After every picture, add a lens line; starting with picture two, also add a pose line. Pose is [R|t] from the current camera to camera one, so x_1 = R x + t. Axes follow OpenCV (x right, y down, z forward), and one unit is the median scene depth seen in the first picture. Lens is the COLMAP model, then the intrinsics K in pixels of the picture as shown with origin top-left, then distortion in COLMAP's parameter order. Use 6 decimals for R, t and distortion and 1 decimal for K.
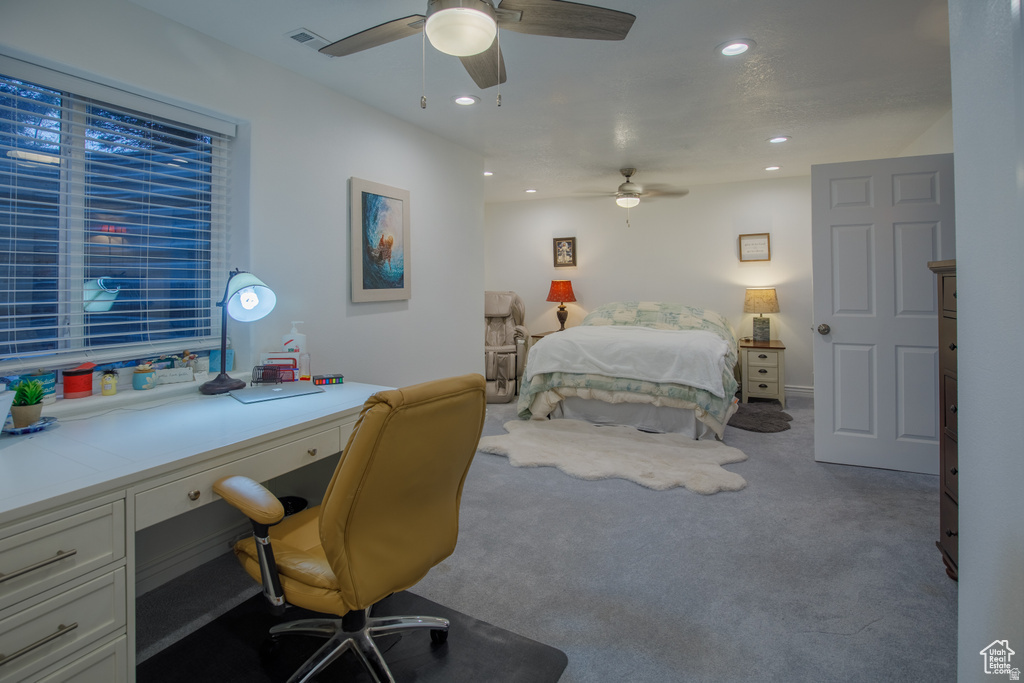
lens RADIAL K [[486.5, 0, 510.6], [0, 486.5, 273.7], [0, 0, 1]] dist [-0.000724, -0.000138]
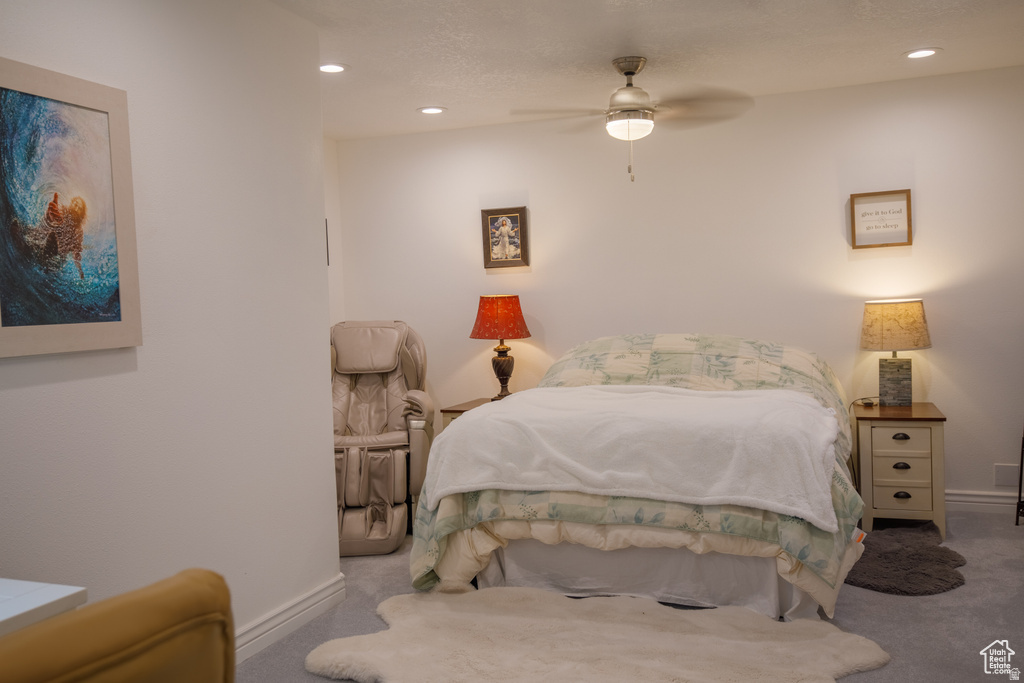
lens RADIAL K [[915.6, 0, 512.9], [0, 915.6, 329.4], [0, 0, 1]] dist [0.079637, -0.000534]
pose [[0.993842, -0.028604, 0.107052, 0.023408], [0.023364, 0.998482, 0.049884, 0.002971], [-0.108317, -0.047076, 0.993001, 0.101978]]
